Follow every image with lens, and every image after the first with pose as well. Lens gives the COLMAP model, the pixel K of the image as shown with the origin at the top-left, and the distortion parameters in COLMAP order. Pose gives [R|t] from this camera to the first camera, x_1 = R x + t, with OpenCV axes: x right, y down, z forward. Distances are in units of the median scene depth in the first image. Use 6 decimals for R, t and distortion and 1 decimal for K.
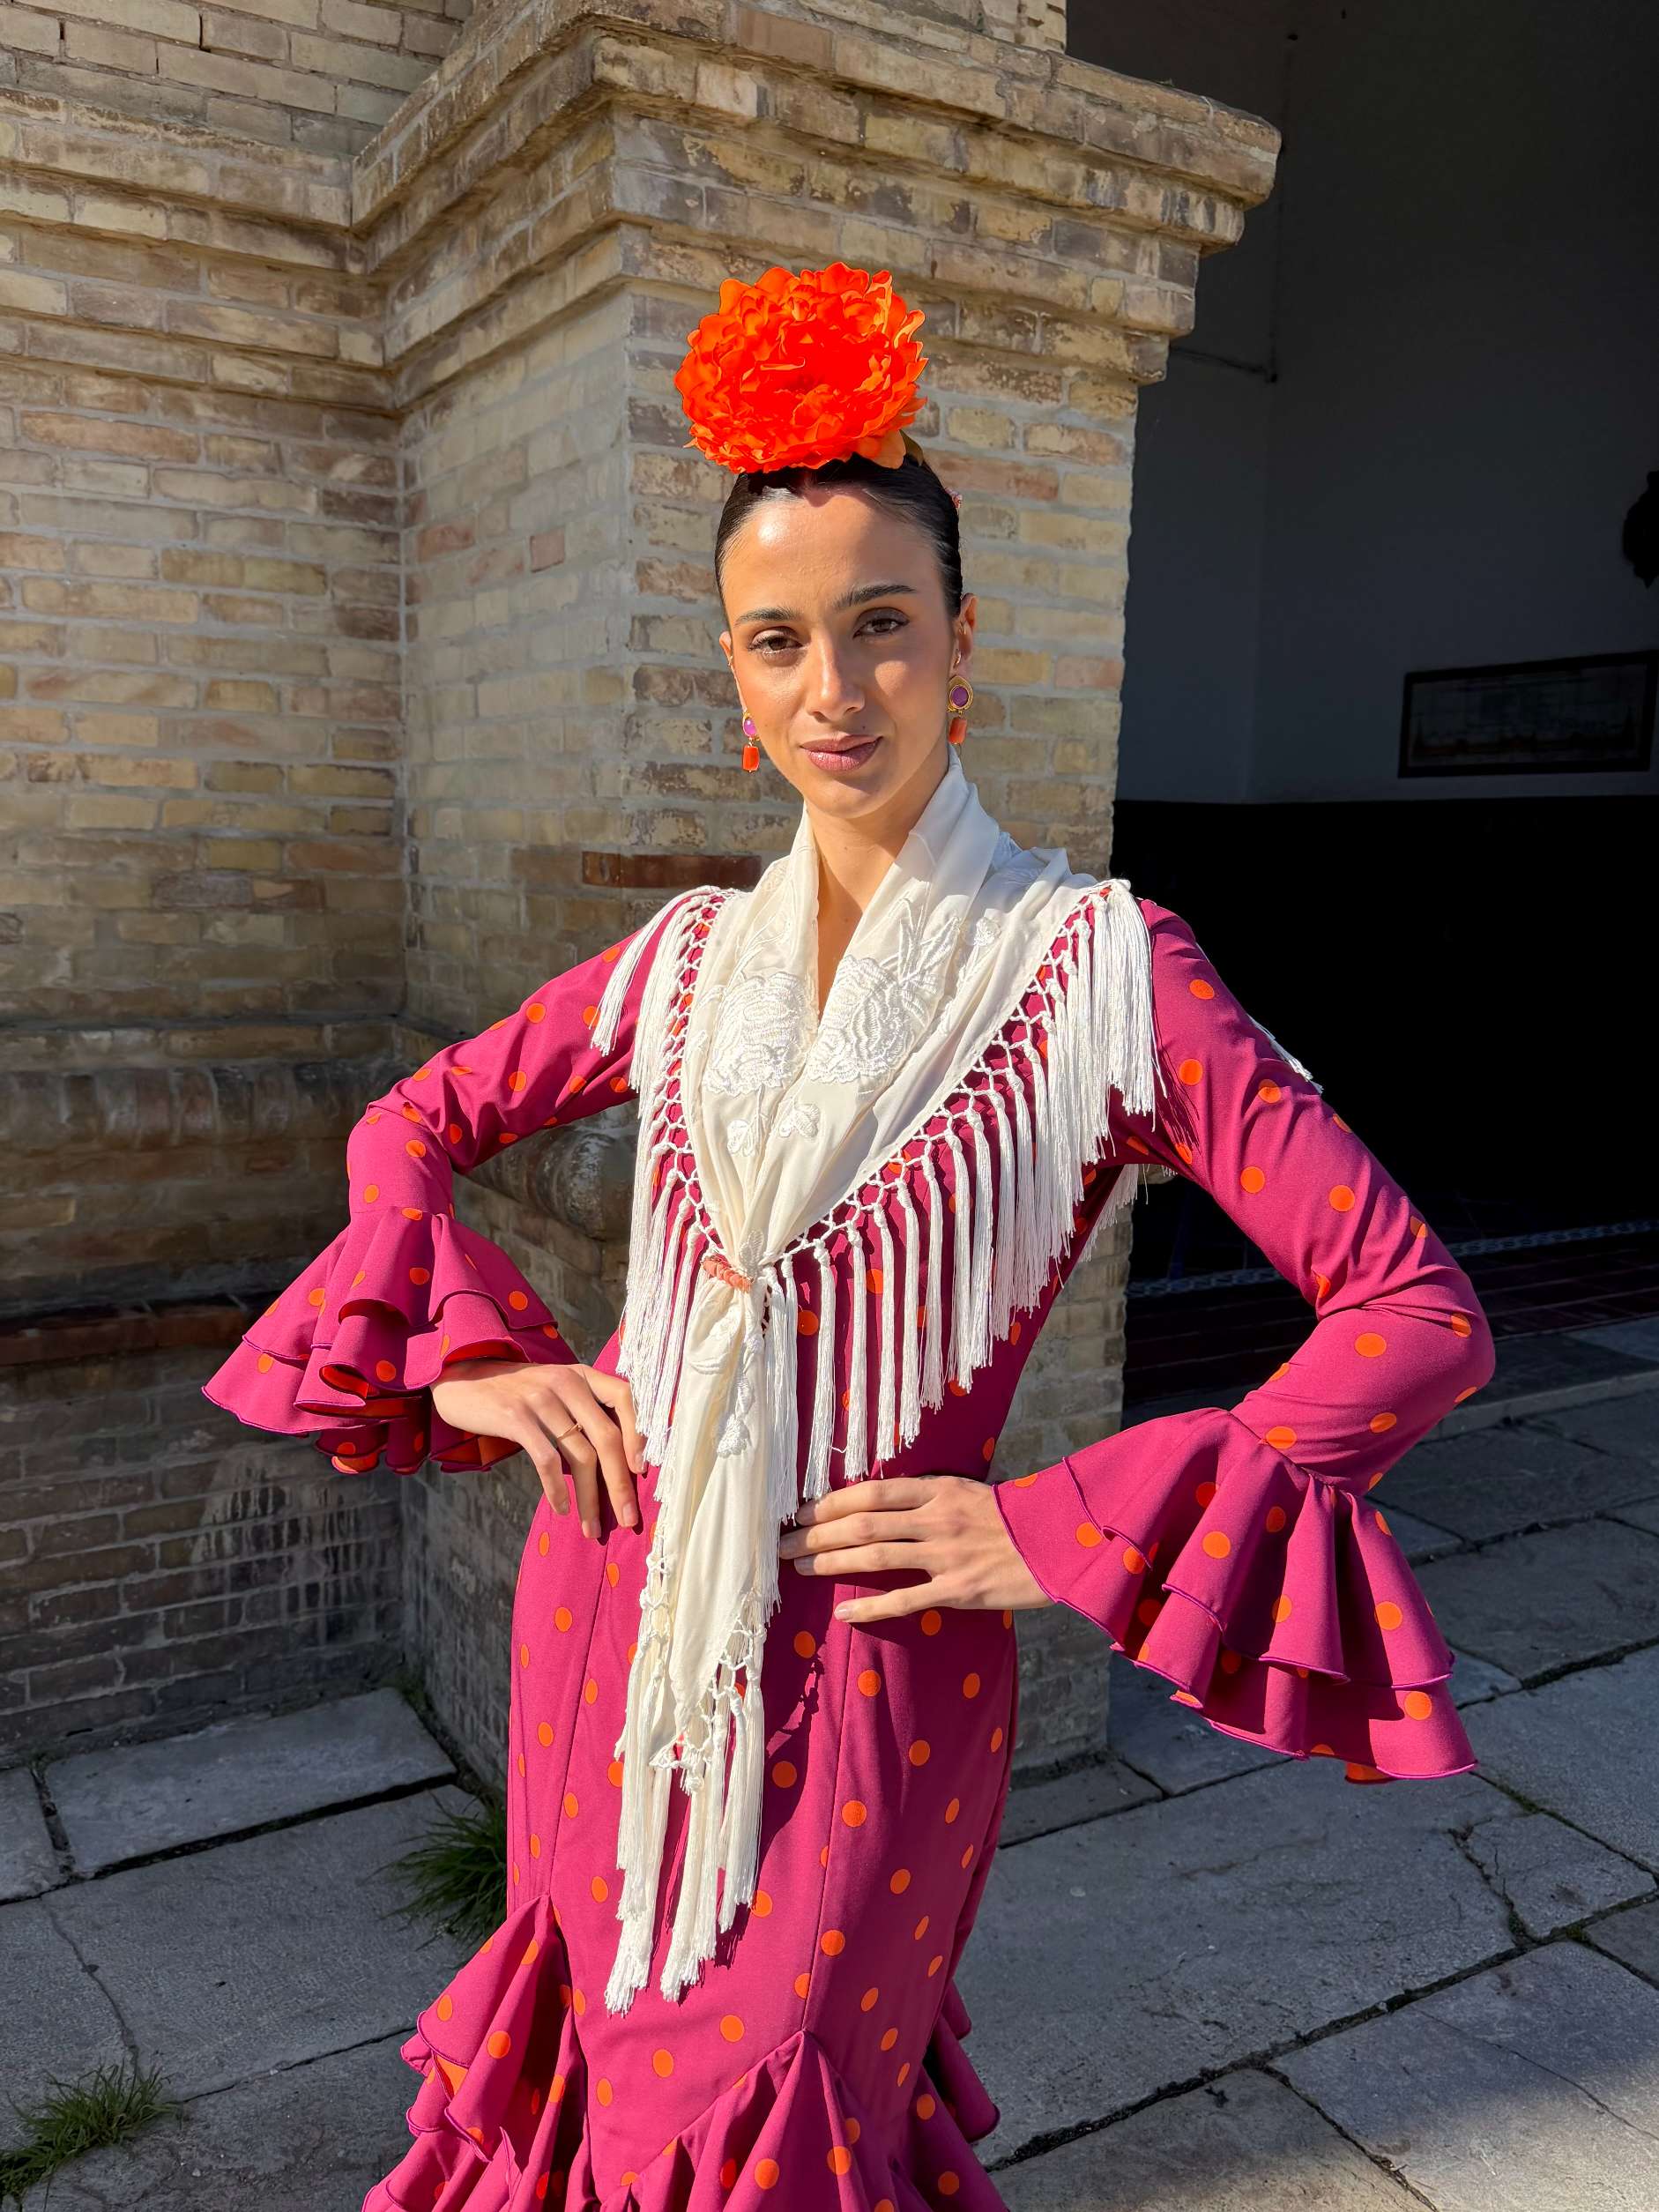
lens RADIAL K [[1906.4, 0, 820.4], [0, 1906.4, 1165.5], [0, 0, 1]] dist [0.264130, -0.420417]
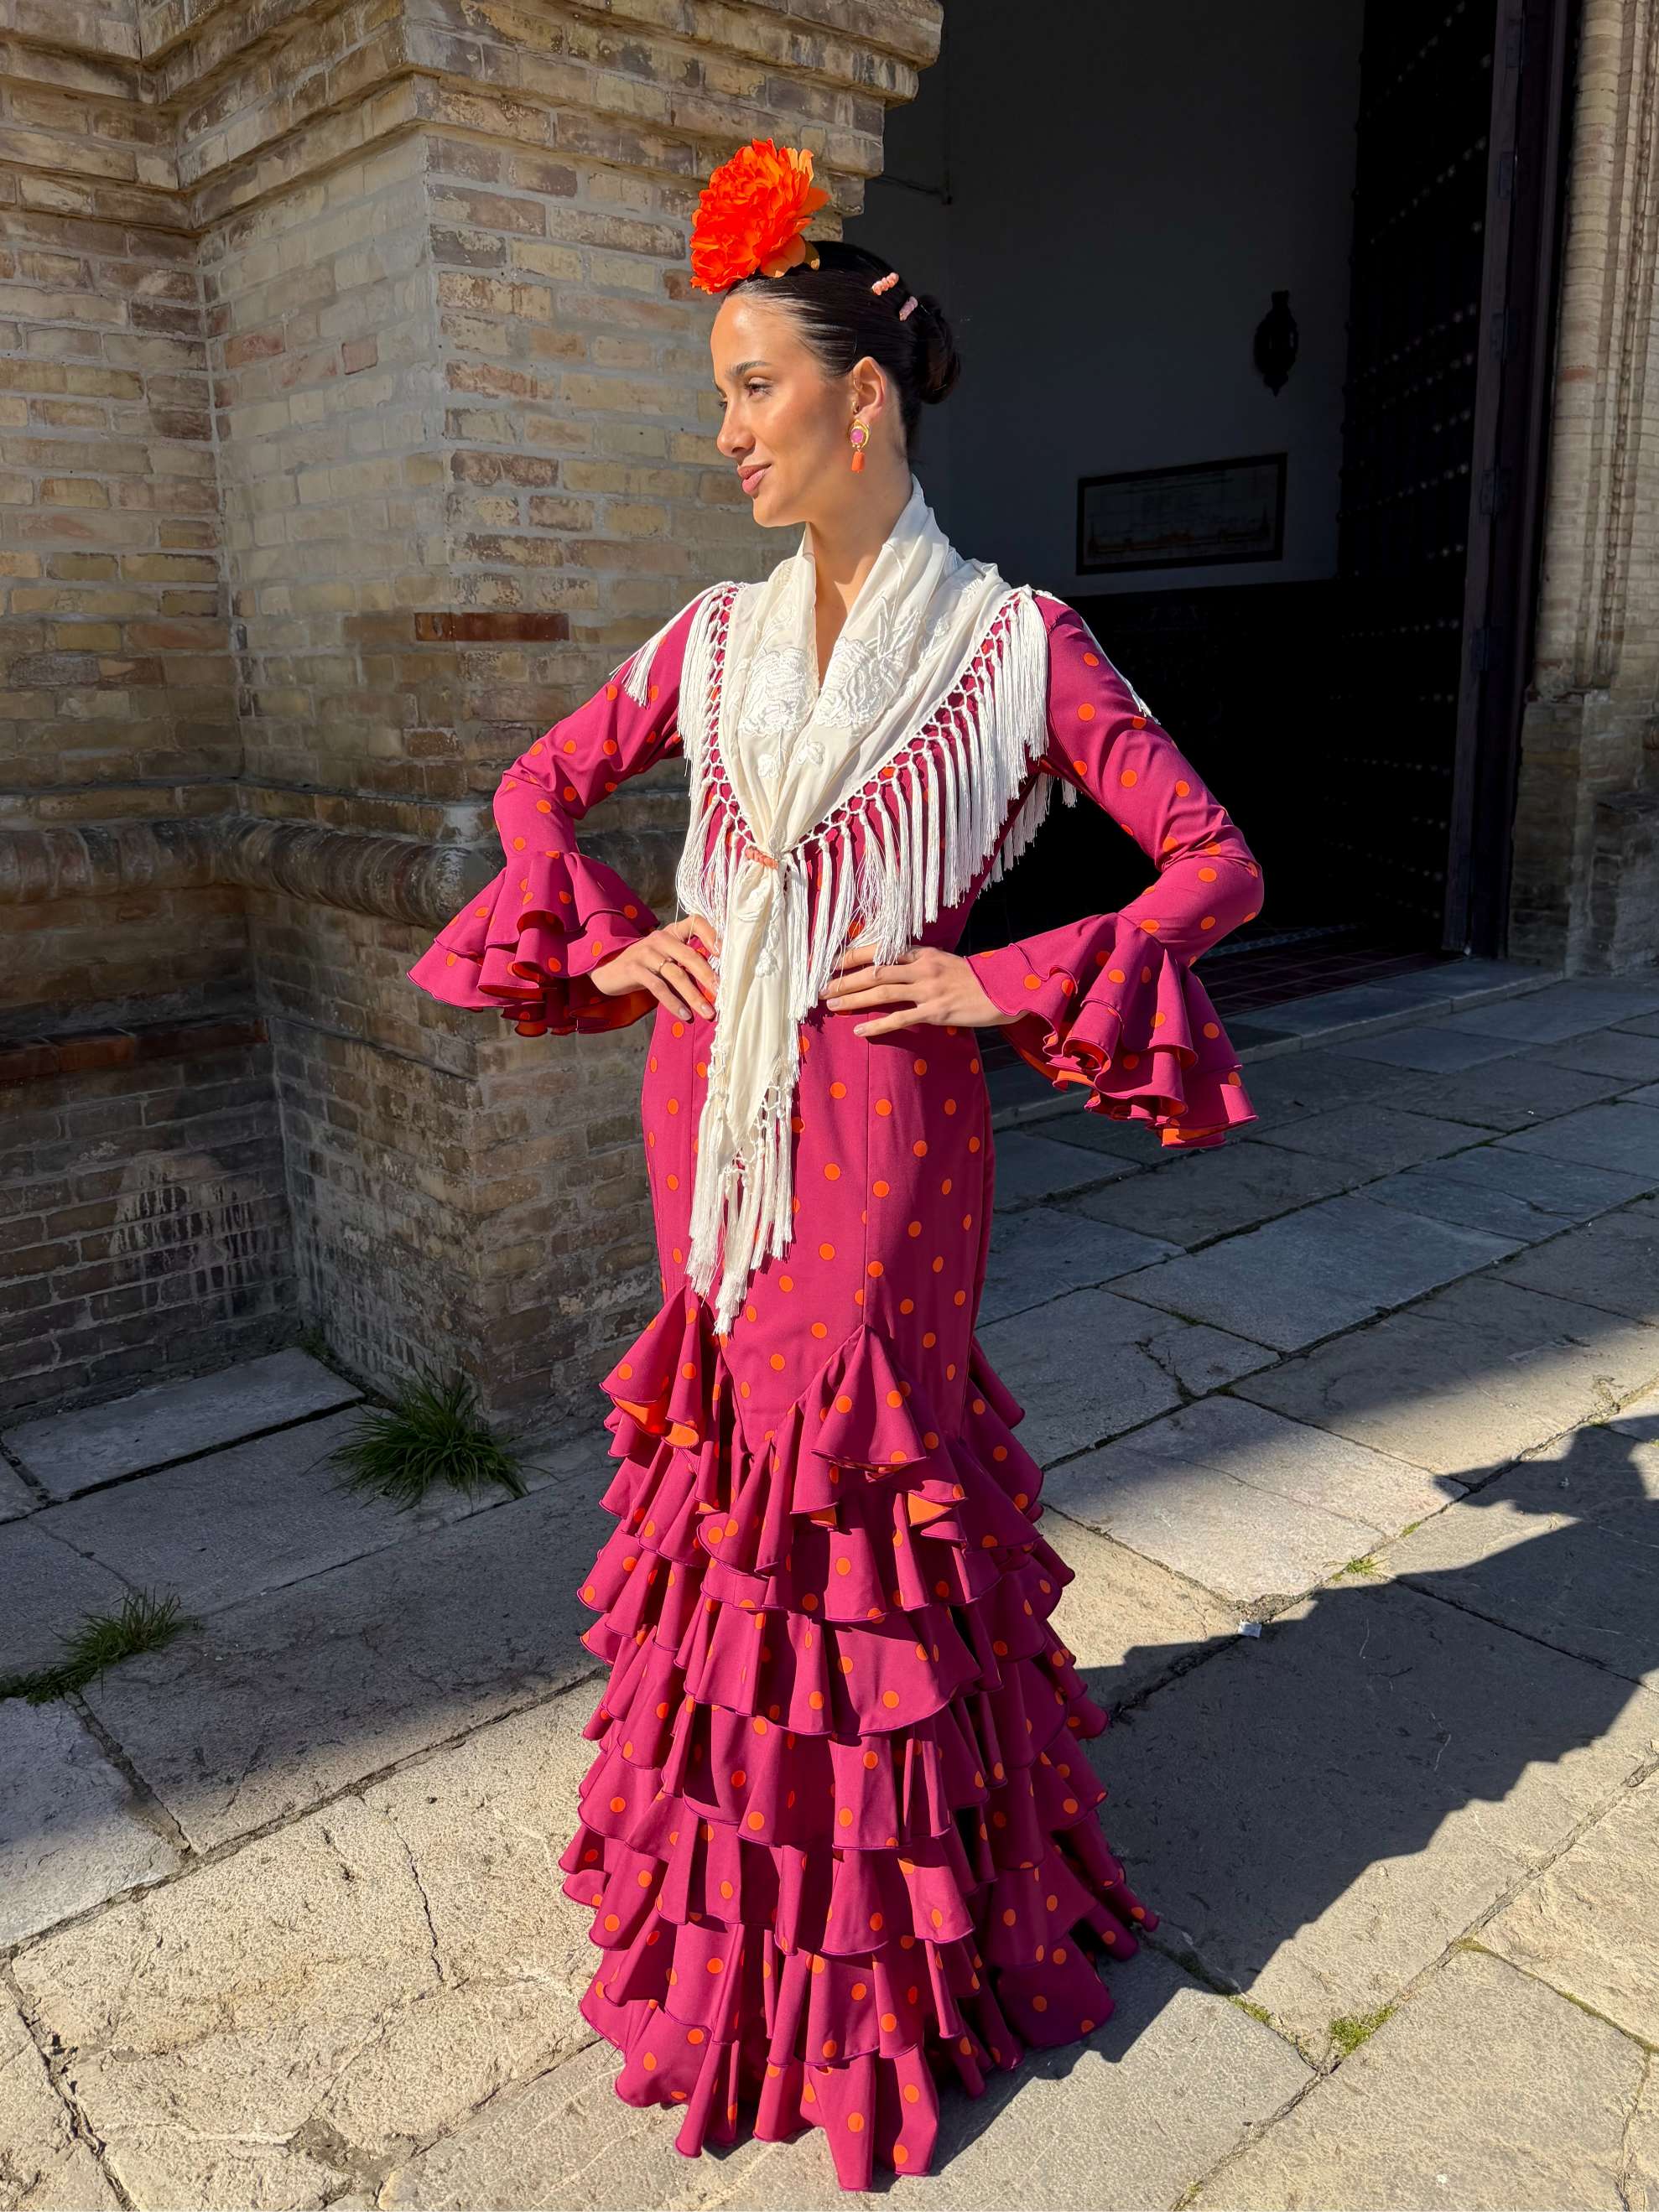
lens RADIAL K [[1730.9, 0, 890.1], [0, 1730.9, 1107.3], [0, 0, 1]] dist [0.052665, -0.003890]
pose [[0.983456, -0.077294, 0.163827, -0.029578], [0.060931, 0.992848, 0.102662, 0.040778], [-0.170591, -0.090981, 0.981133, -0.118289]]
